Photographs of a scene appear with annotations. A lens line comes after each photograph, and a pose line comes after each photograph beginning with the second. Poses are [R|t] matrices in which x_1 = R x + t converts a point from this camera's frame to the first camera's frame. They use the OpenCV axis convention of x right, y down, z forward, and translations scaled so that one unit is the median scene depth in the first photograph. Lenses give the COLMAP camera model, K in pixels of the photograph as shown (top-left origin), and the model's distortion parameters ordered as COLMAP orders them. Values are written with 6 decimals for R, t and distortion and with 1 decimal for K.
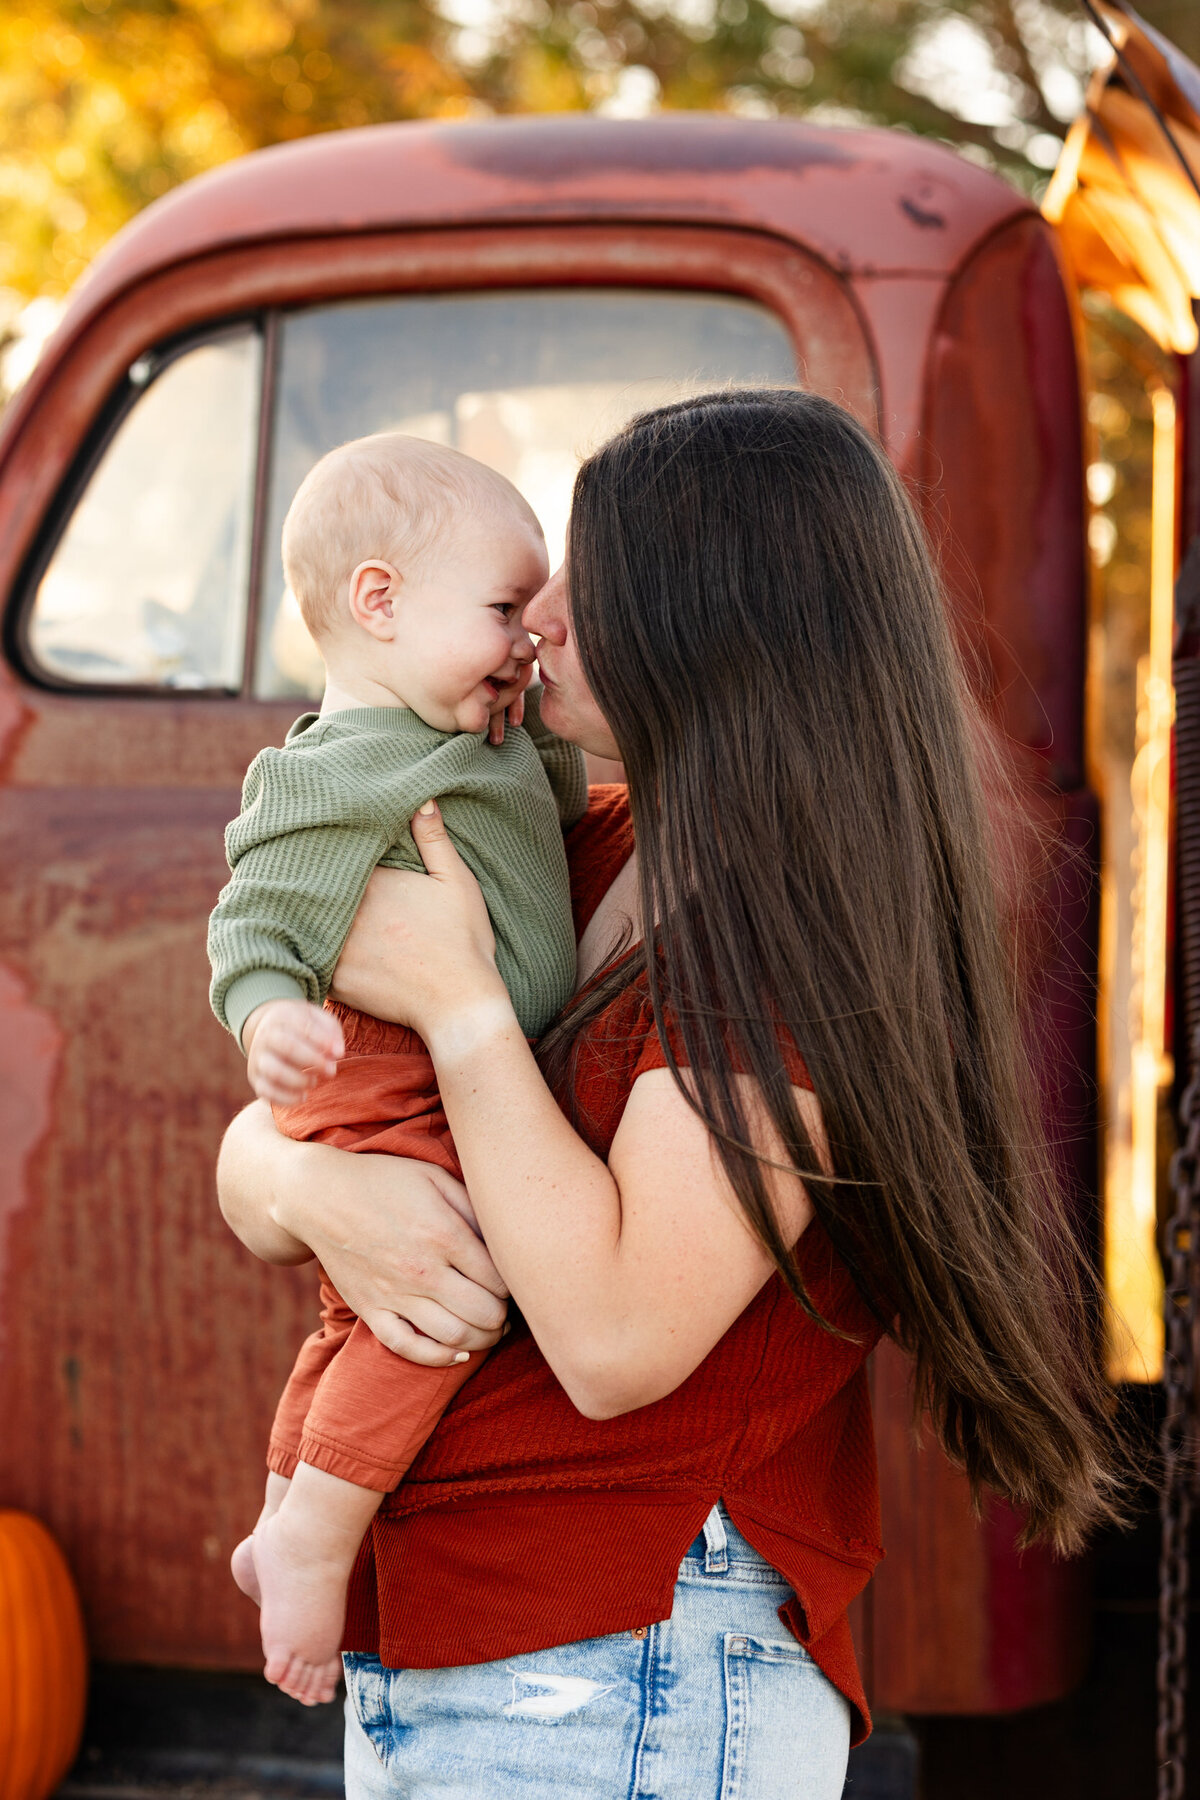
lens RADIAL K [[4276.2, 0, 594.4], [0, 4276.2, 891.9], [0, 0, 1]] dist [-0.035686, 0.380476]
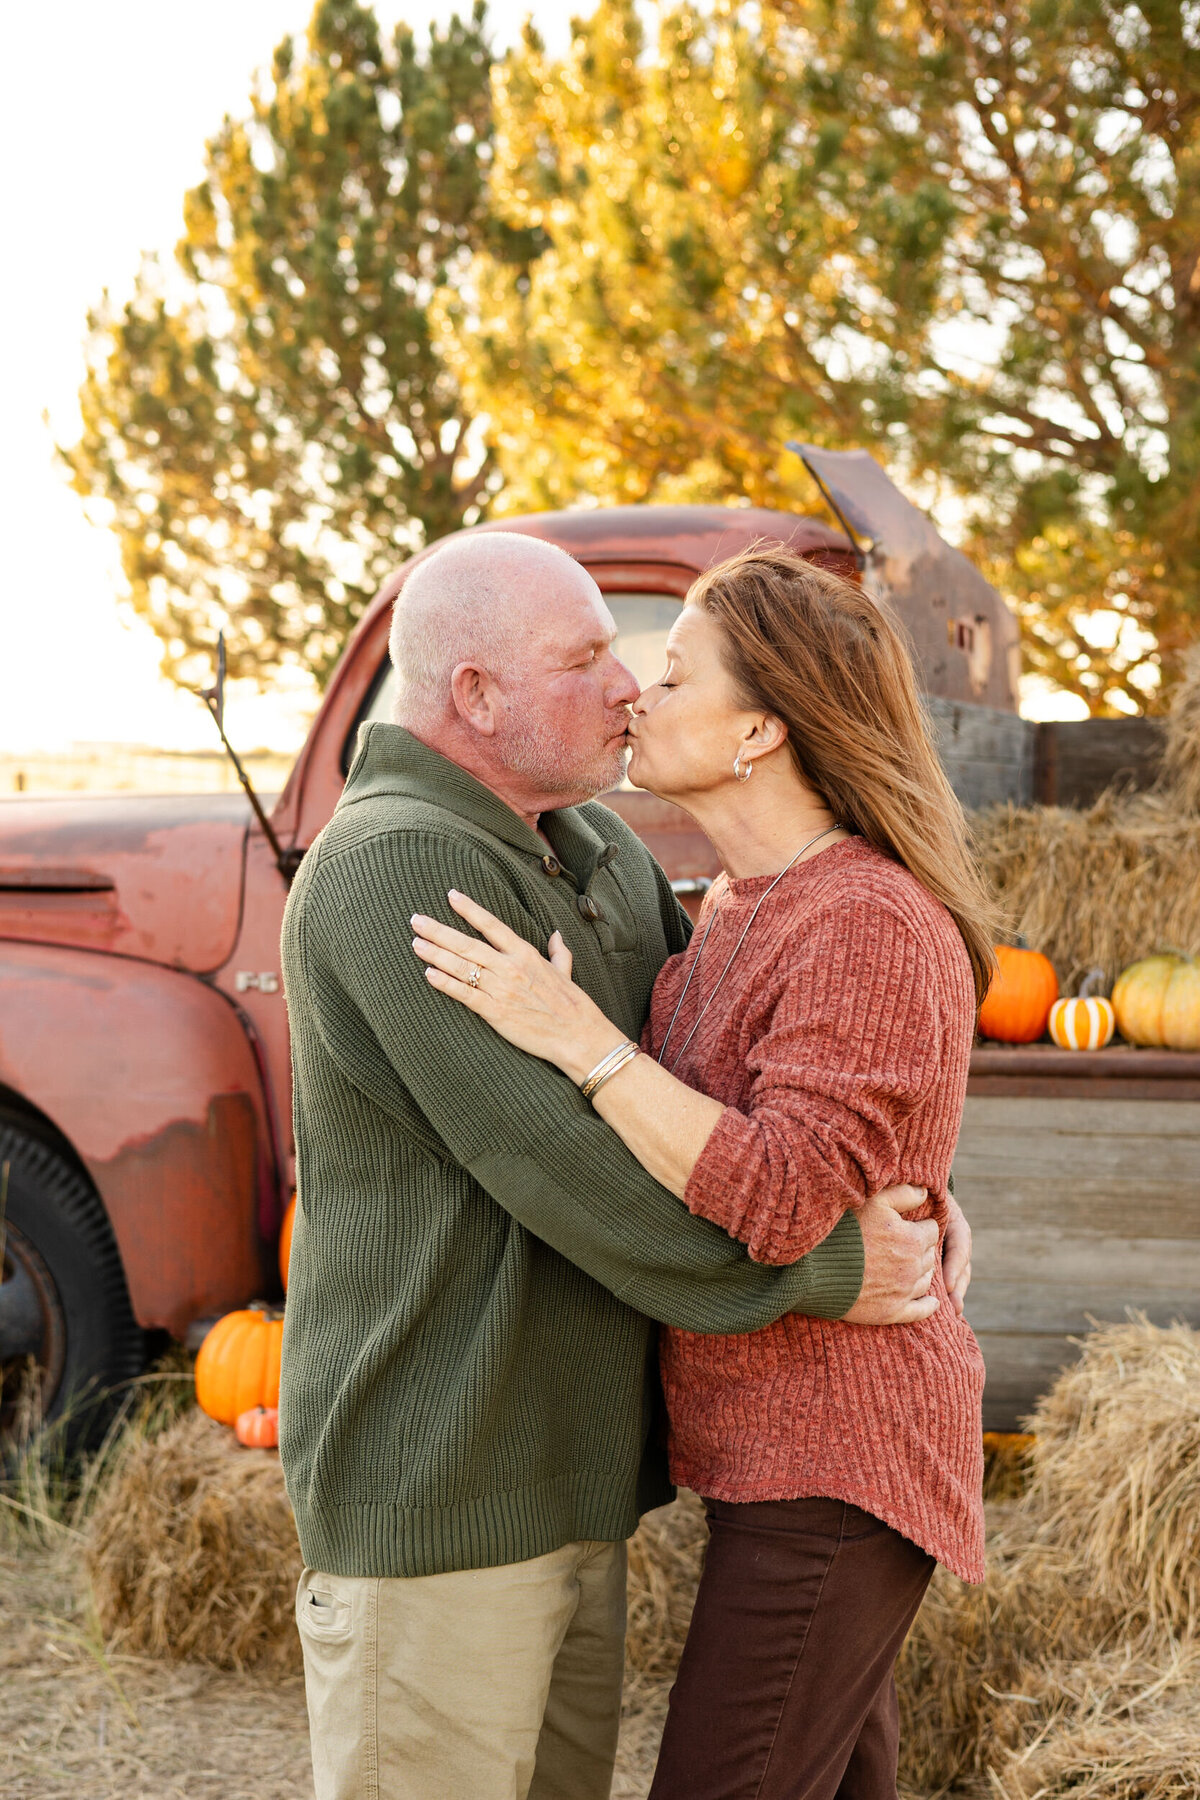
lens RADIAL K [[2892.4, 0, 582.9], [0, 2892.4, 949.6], [0, 0, 1]] dist [-0.003980, 0.090107]
pose [[0.988750, -0.010475, -0.149207, 0.198500], [0.011939, 0.999889, 0.008917, 0.021565], [0.149097, -0.010598, 0.988766, -0.413371]]
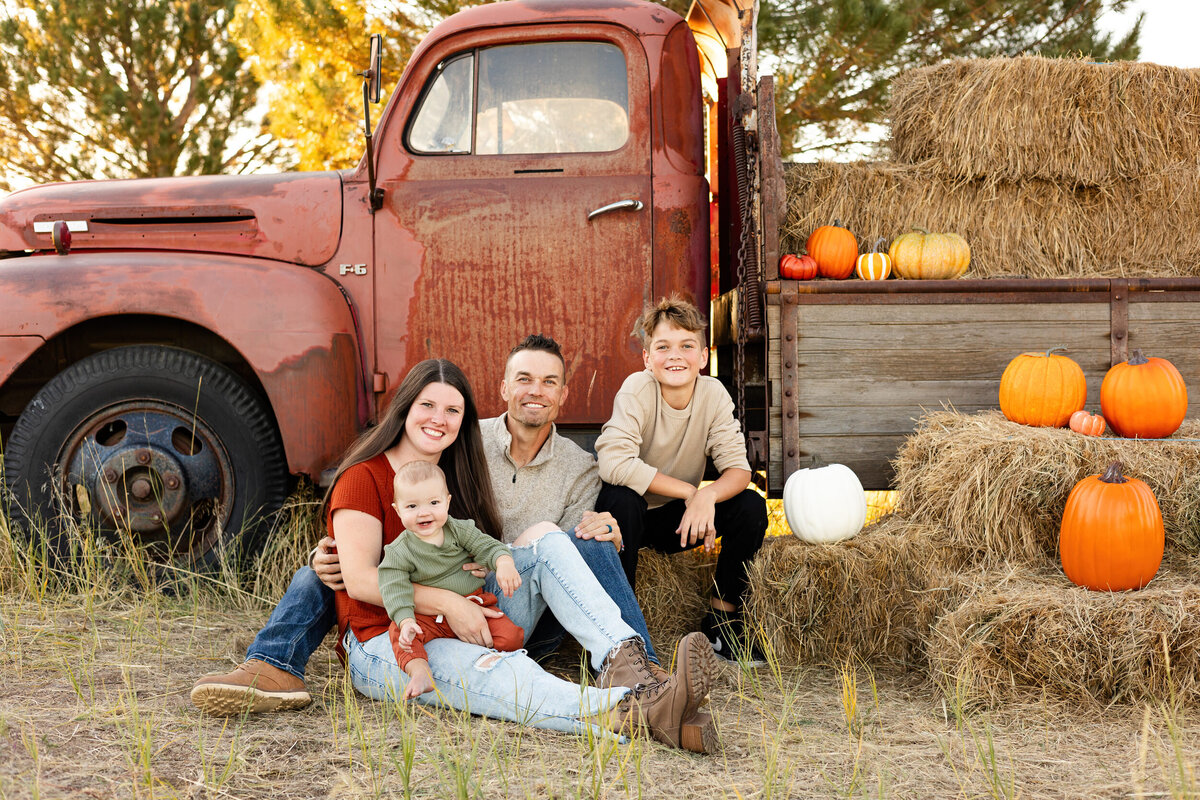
lens RADIAL K [[1757.8, 0, 606.4], [0, 1757.8, 392.0], [0, 0, 1]] dist [0.000135, 0.137526]
pose [[0.994431, -0.020763, 0.103323, -0.127854], [0.023398, 0.999430, -0.024355, 0.194047], [-0.102759, 0.026637, 0.994350, -0.480524]]
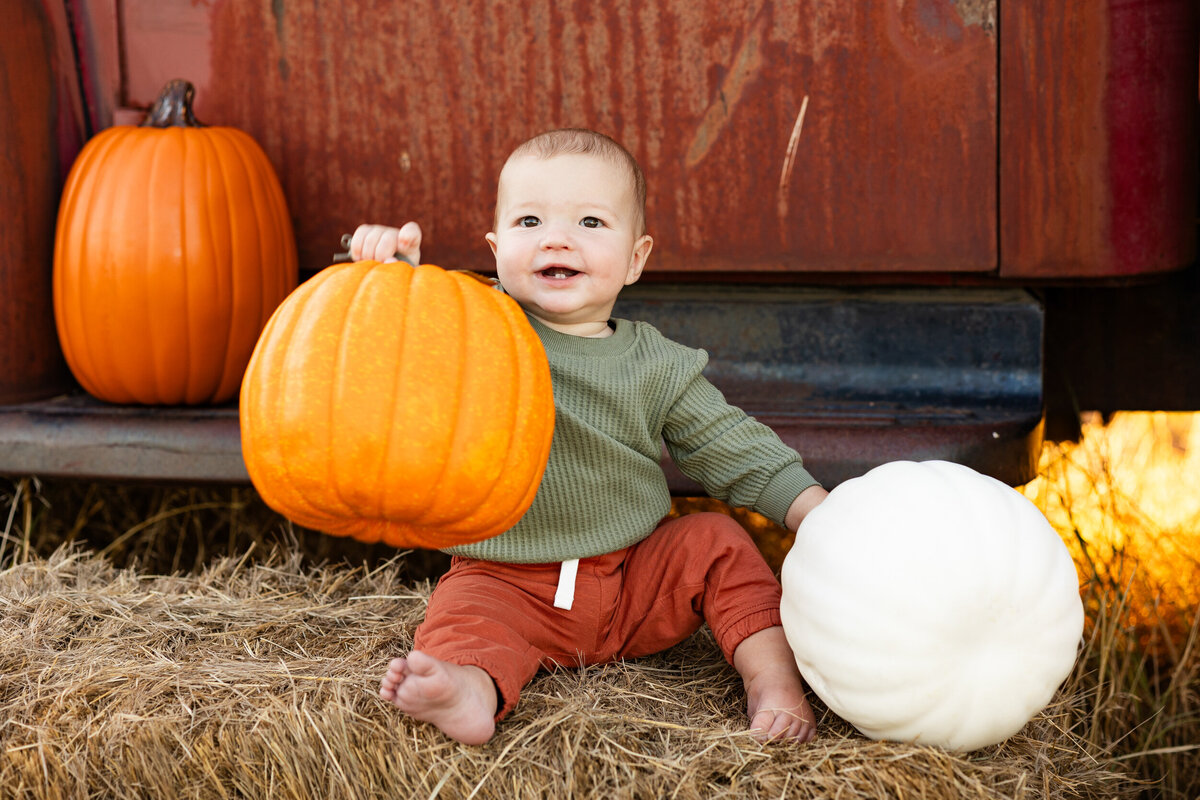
lens RADIAL K [[2821.4, 0, 585.0], [0, 2821.4, 413.7], [0, 0, 1]] dist [0.120829, -0.681537]
pose [[0.998545, -0.019034, -0.050449, -0.006281], [0.023212, 0.996231, 0.083579, 0.158852], [0.048668, -0.084628, 0.995223, 0.257191]]
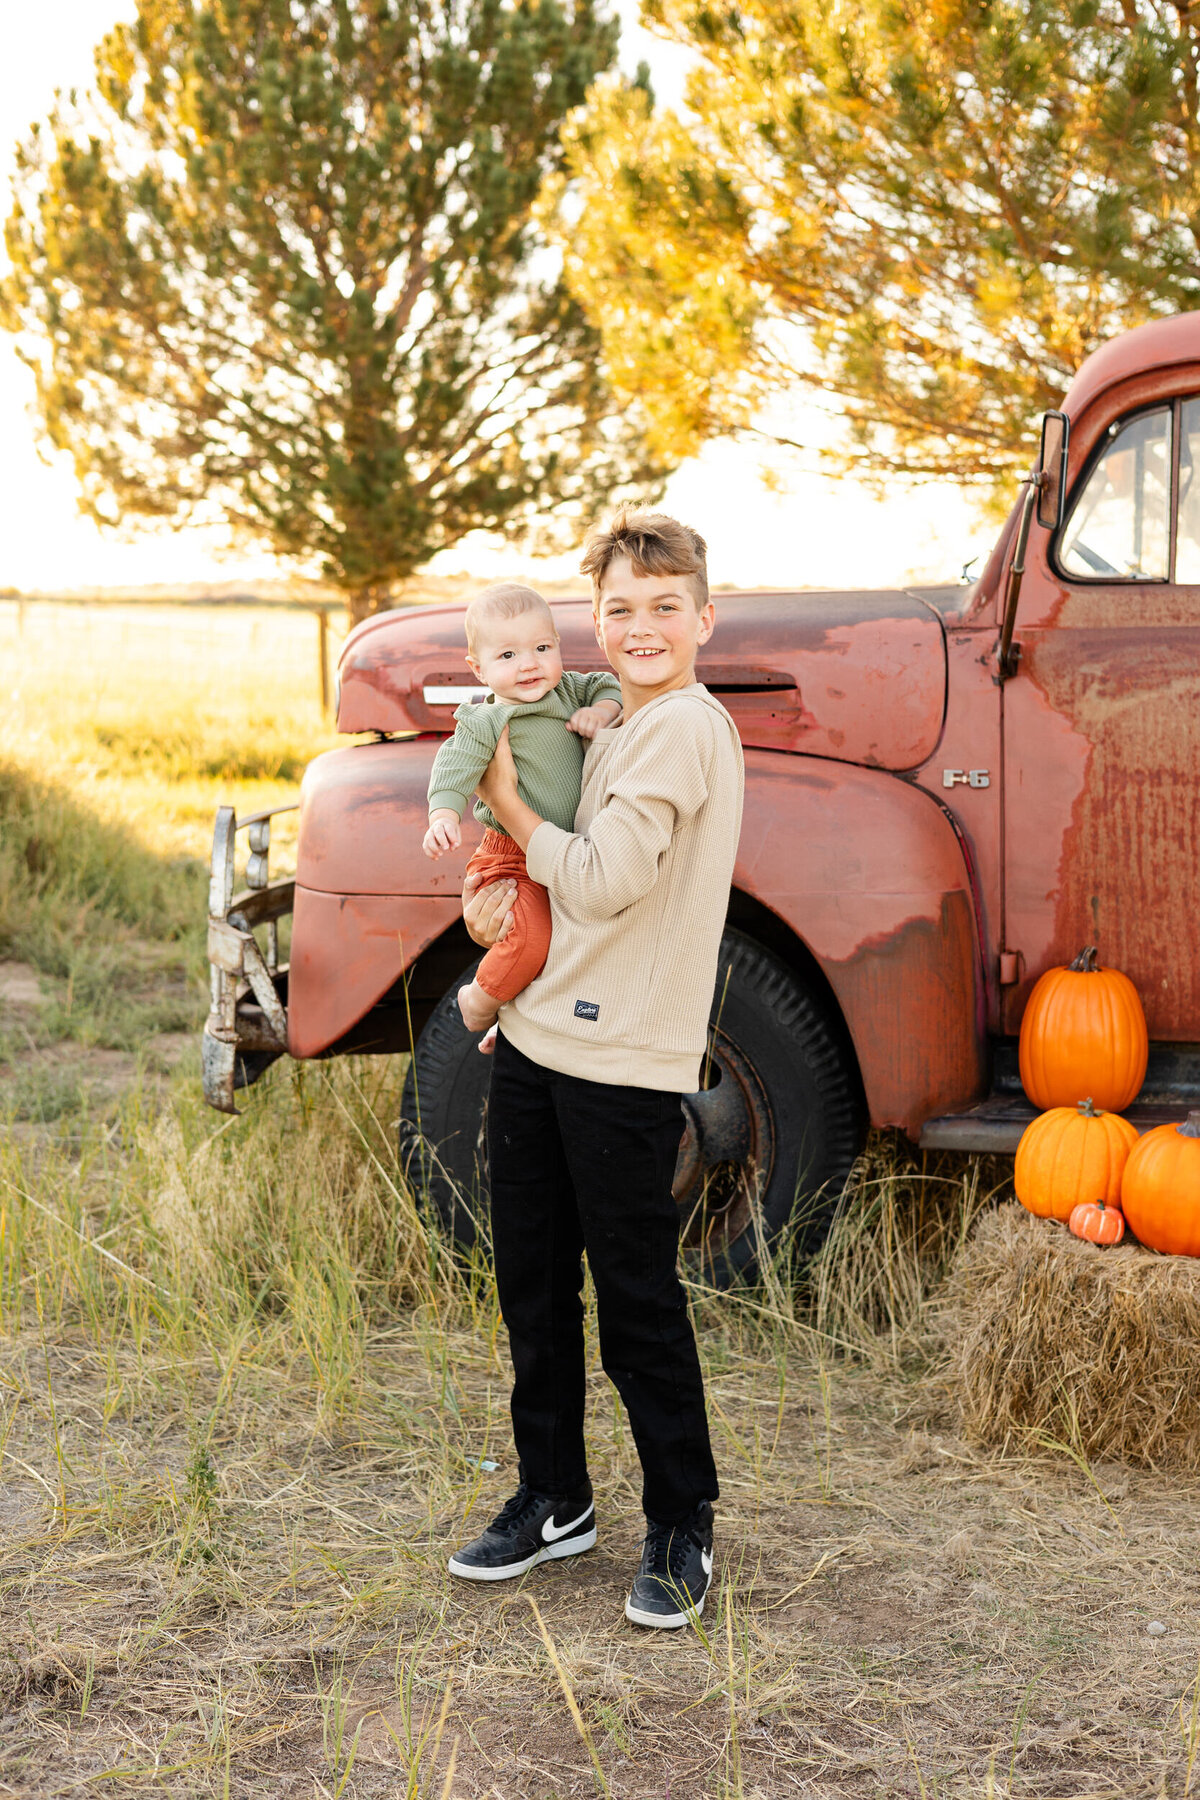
lens RADIAL K [[2713.0, 0, 600.4], [0, 2713.0, 870.1], [0, 0, 1]] dist [-0.000889, 0.056699]
pose [[0.999273, -0.020850, -0.031906, -0.326950], [0.022249, 0.998778, 0.044129, 0.030774], [0.030946, -0.044807, 0.998516, -0.357418]]
